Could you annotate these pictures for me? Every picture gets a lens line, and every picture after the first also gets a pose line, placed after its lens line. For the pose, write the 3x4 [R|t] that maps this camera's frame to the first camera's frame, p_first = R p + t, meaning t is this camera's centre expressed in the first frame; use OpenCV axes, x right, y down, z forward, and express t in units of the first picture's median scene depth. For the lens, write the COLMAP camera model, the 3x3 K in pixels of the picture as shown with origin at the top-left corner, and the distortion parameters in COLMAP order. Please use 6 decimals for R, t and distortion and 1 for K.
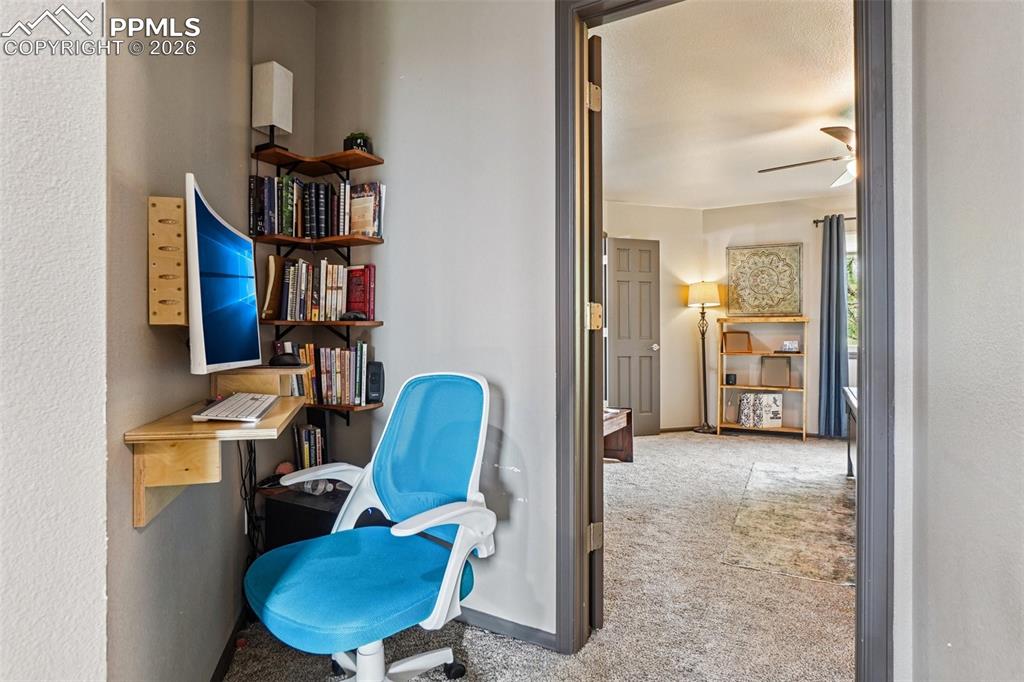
lens RADIAL K [[528.2, 0, 511.8], [0, 528.2, 338.3], [0, 0, 1]] dist [-0.025257, 0.000160]
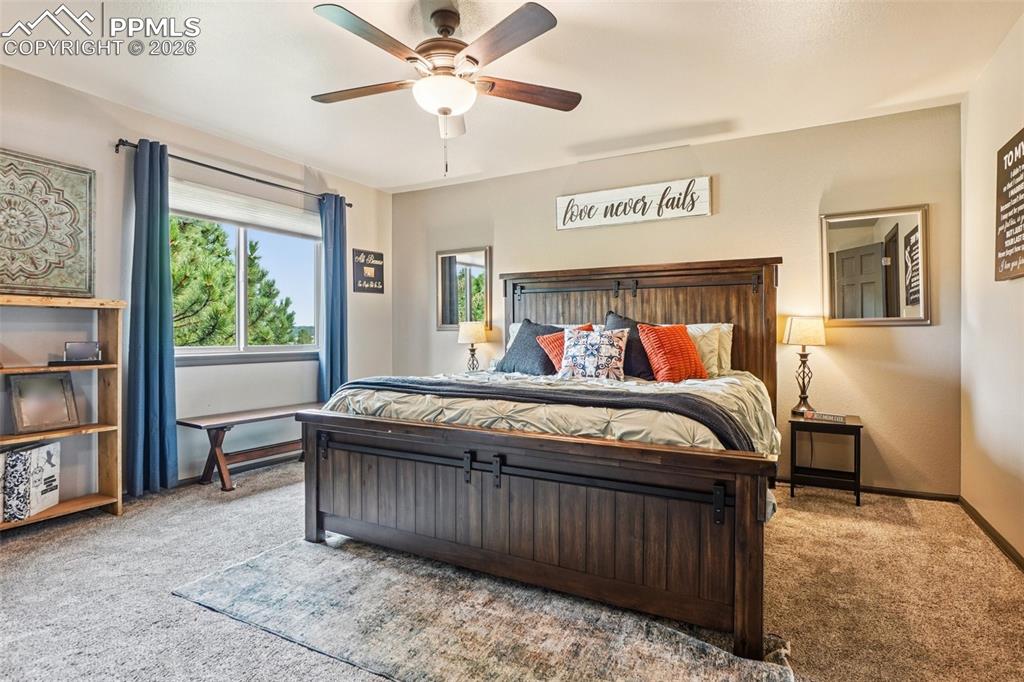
lens RADIAL K [[528.2, 0, 512.8], [0, 528.2, 333.6], [0, 0, 1]] dist [-0.025257, 0.000160]
pose [[-0.011185, 0.001419, 0.999936, -0.017693], [0.004600, 0.999988, -0.001368, -0.001155], [-0.999927, 0.004584, -0.011191, 0.543429]]
